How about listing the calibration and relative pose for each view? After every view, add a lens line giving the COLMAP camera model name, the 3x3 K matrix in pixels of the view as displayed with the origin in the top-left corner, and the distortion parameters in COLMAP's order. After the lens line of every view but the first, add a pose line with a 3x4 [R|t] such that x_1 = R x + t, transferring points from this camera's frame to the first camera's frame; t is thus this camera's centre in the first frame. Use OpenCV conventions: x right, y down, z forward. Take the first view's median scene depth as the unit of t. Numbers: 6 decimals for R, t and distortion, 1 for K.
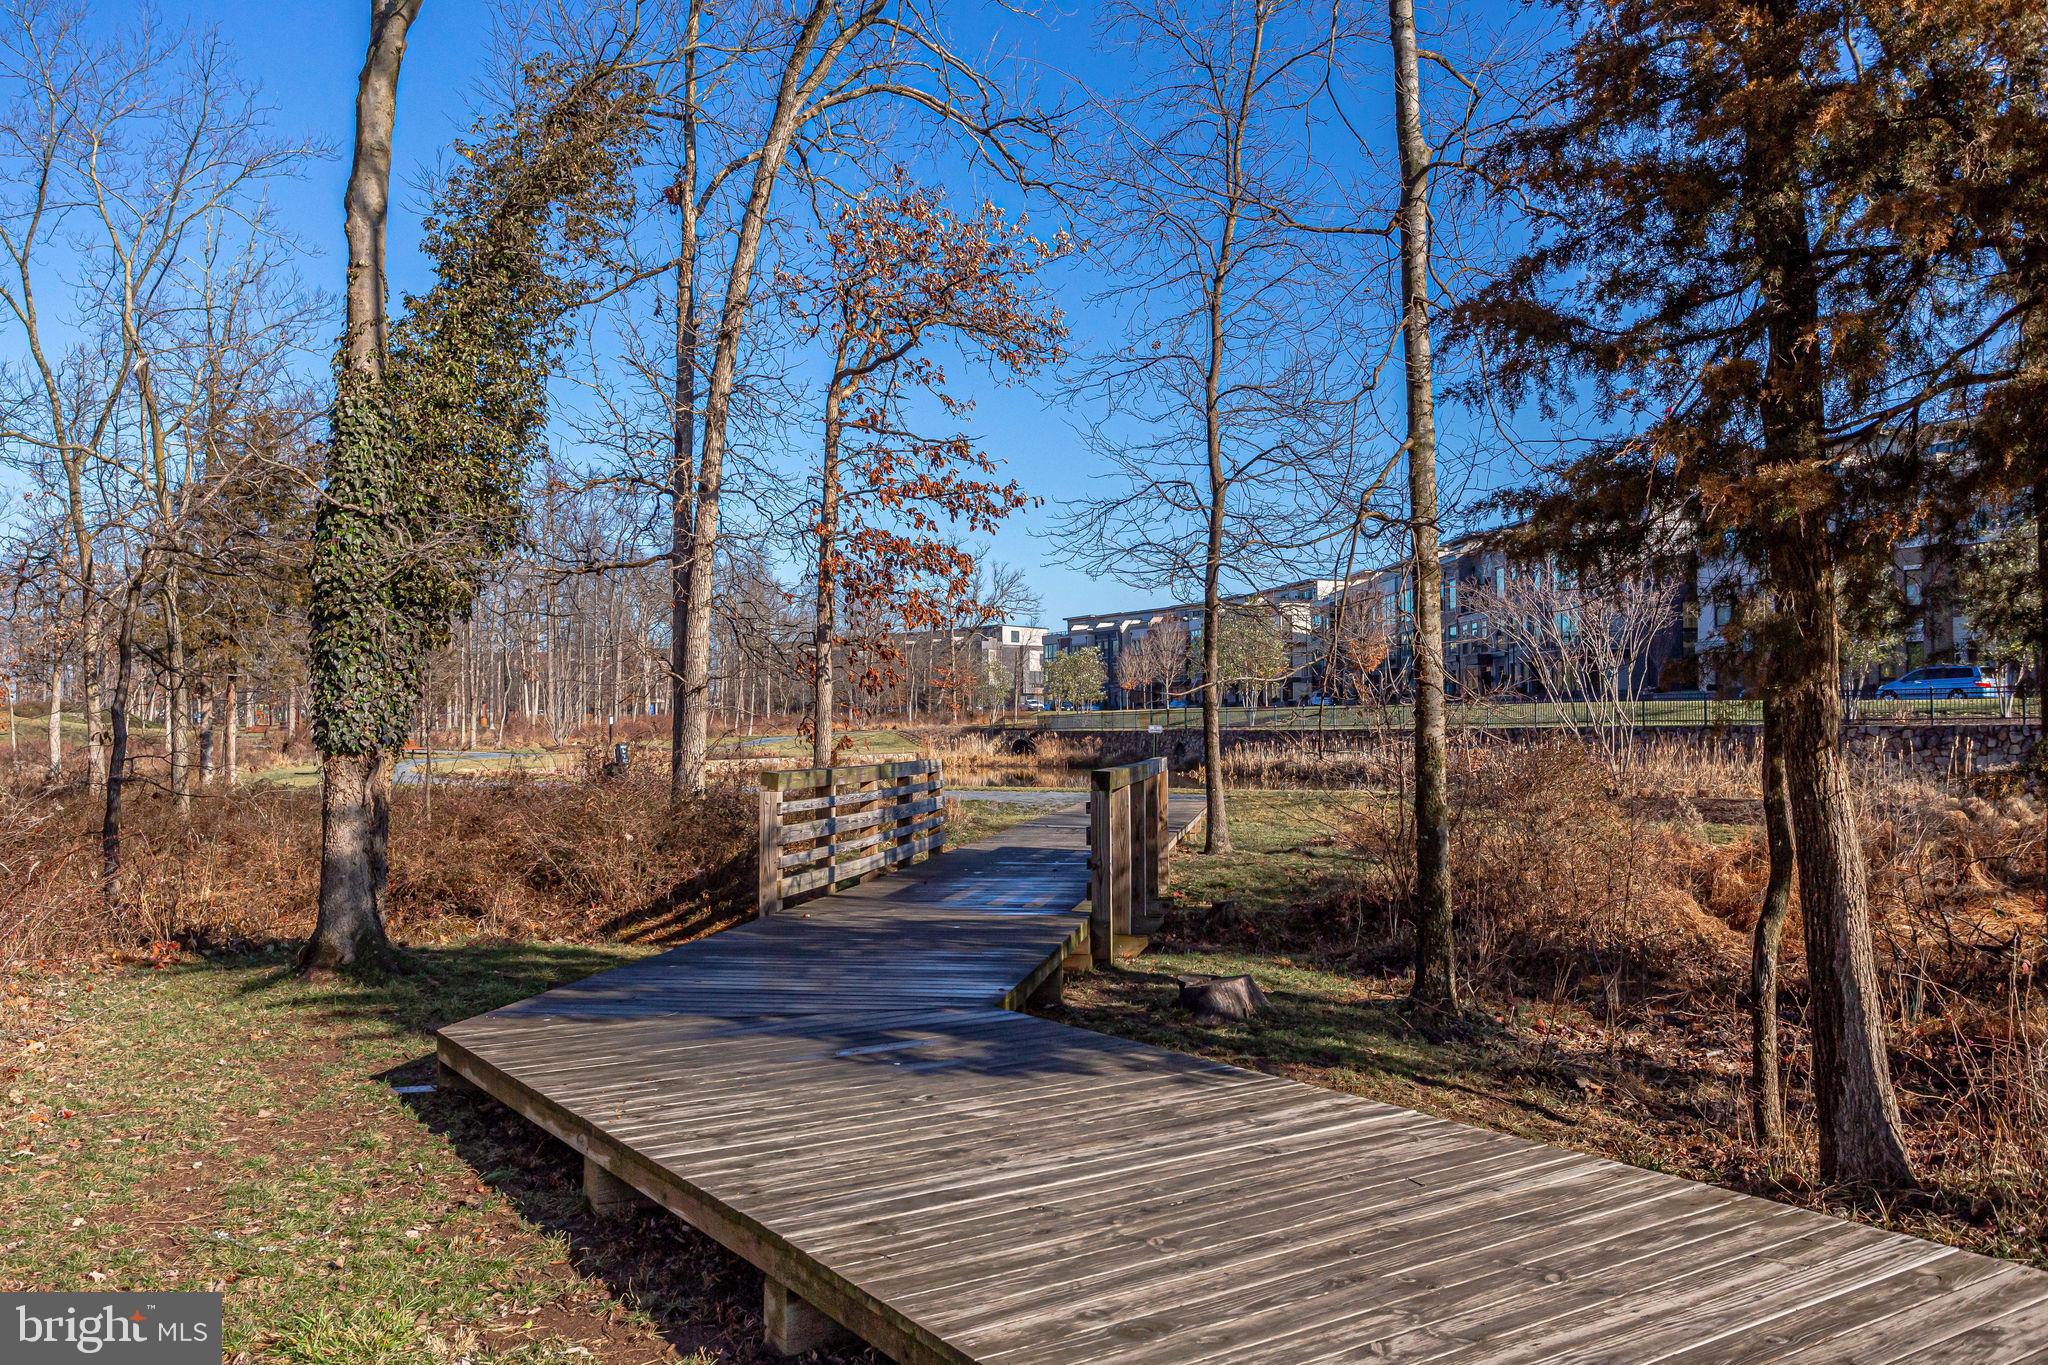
lens RADIAL K [[1689.0, 0, 1025.9], [0, 1689.0, 685.6], [0, 0, 1]] dist [-0.001137, -0.000083]
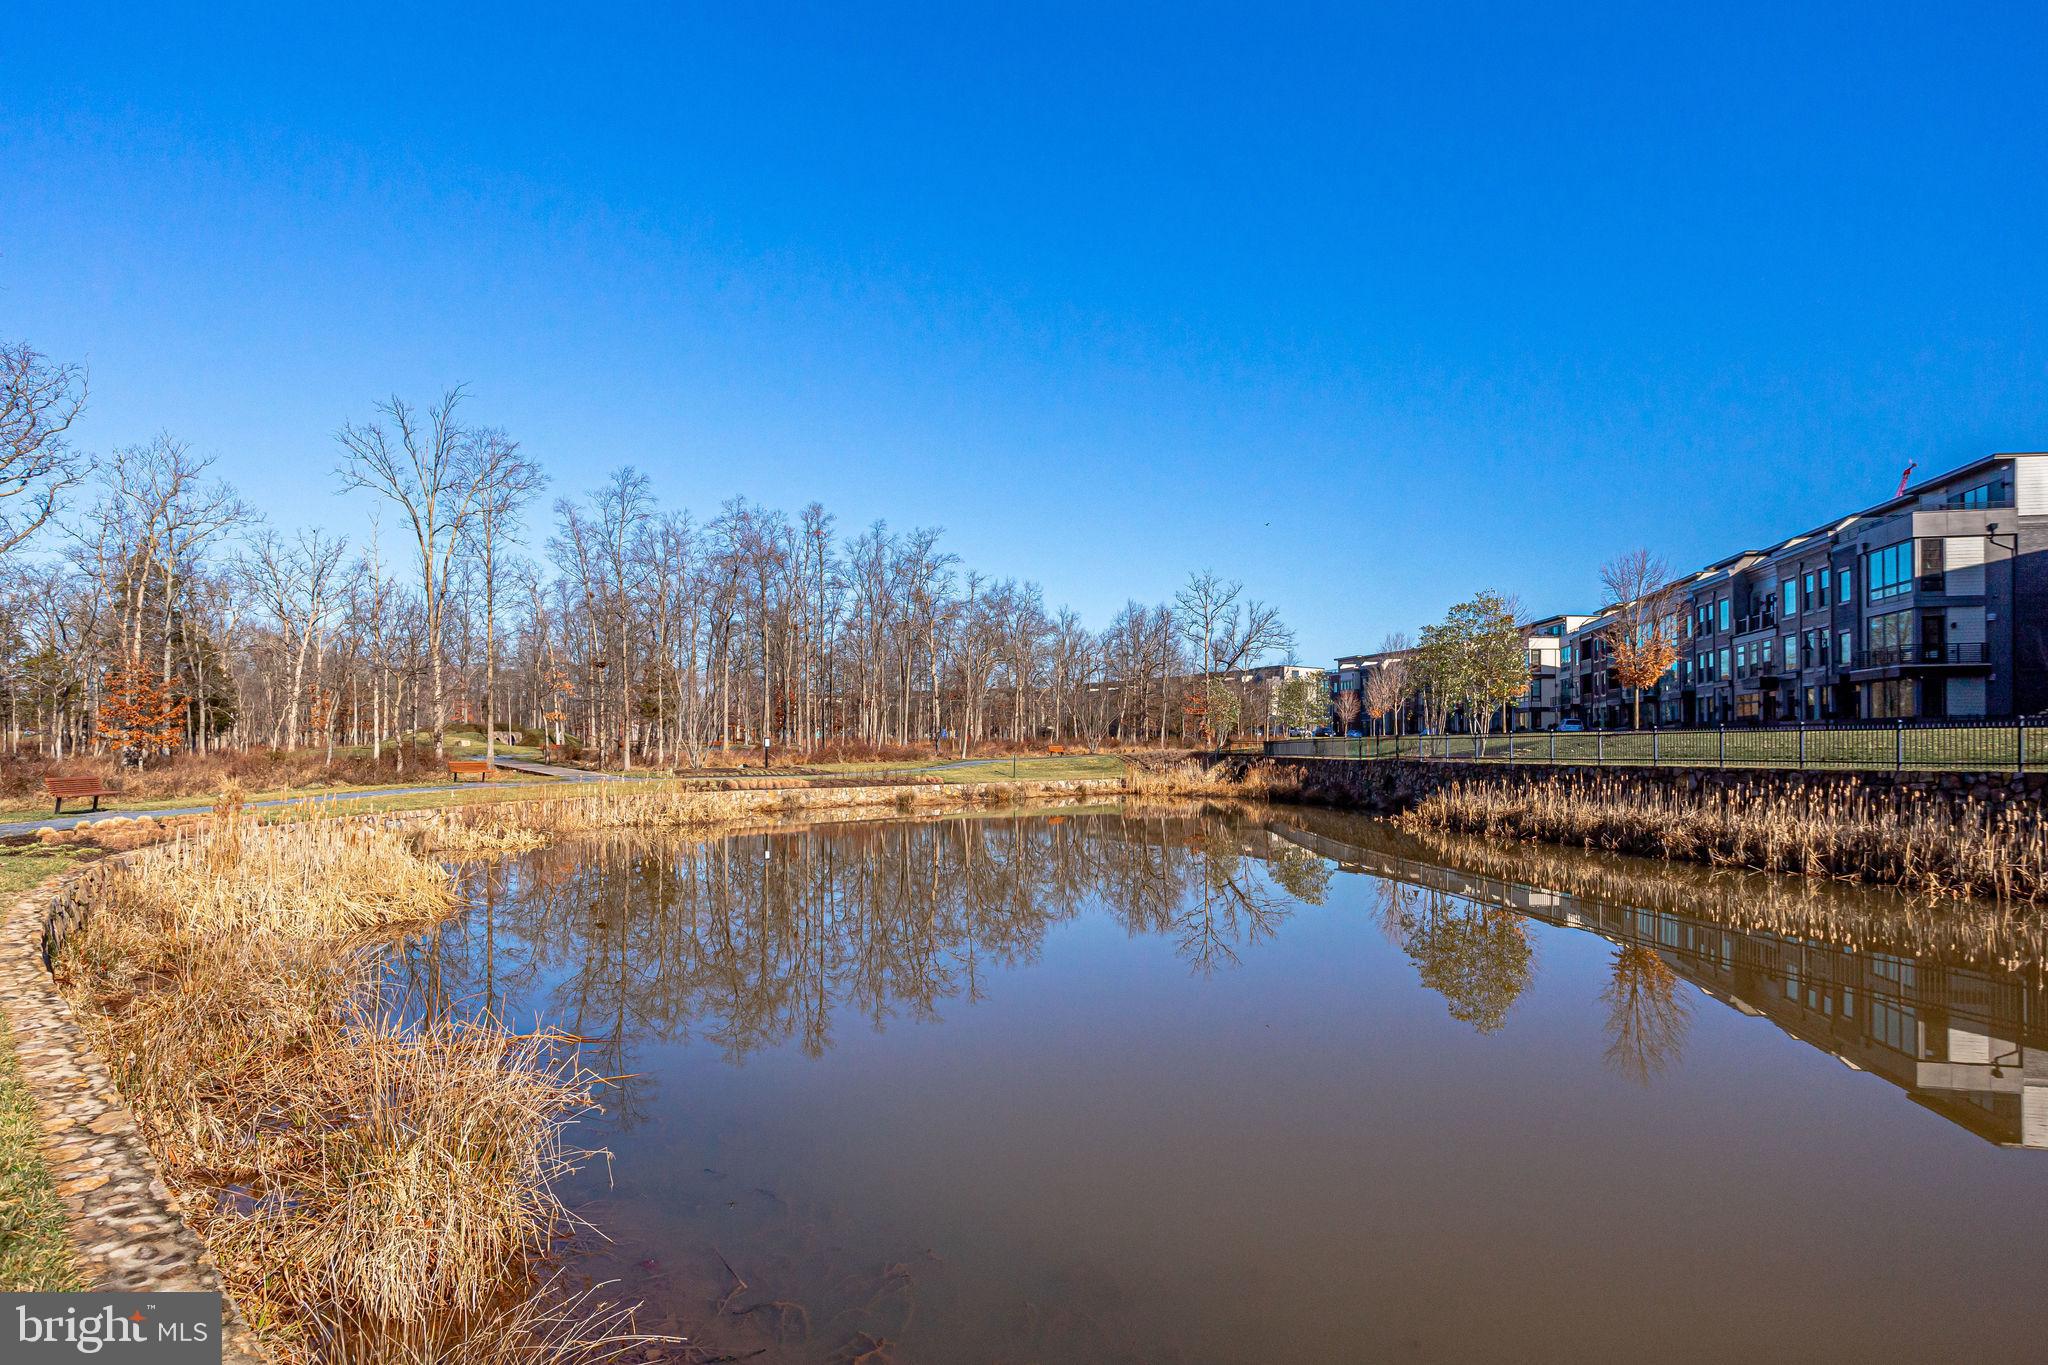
lens RADIAL K [[1191.6, 0, 1020.8], [0, 1191.6, 739.1], [0, 0, 1]] dist [-0.000326, 0.000036]
pose [[0.967411, 0.007524, -0.253099, 0.046347], [-0.002977, 0.999827, 0.018343, 0.004047], [0.253193, -0.016991, 0.967267, 0.282603]]
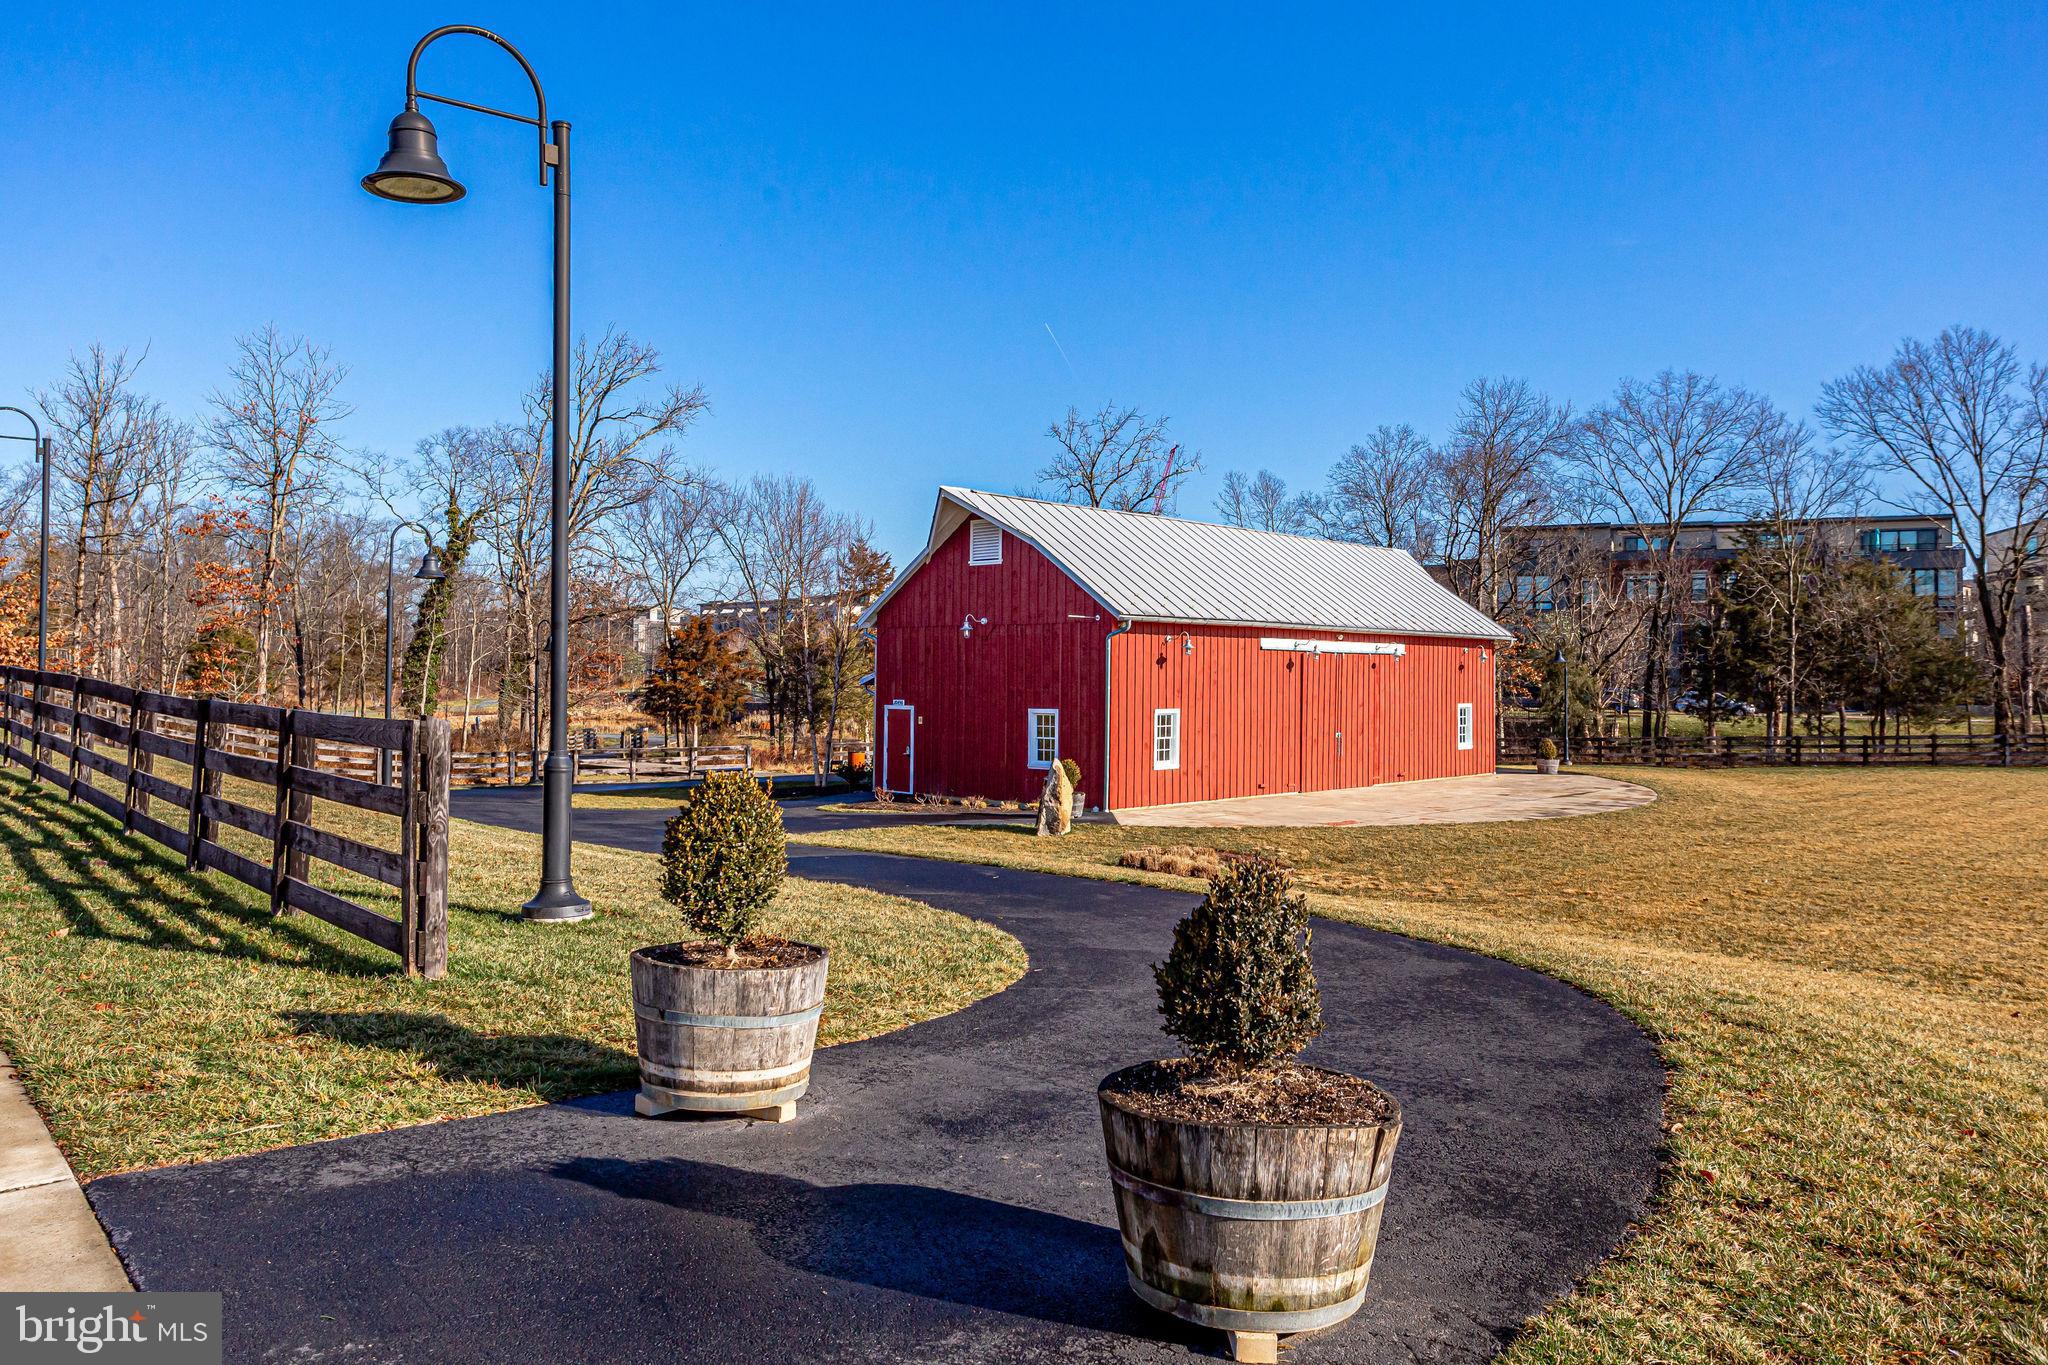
lens RADIAL K [[1489.6, 0, 1024.1], [0, 1489.6, 678.9], [0, 0, 1]] dist [-0.006708, -0.001992]
pose [[0.974447, 0.019154, 0.223801, 0.025821], [-0.025081, 0.999405, 0.023669, -0.032039], [-0.223215, -0.028677, 0.974347, -0.446918]]
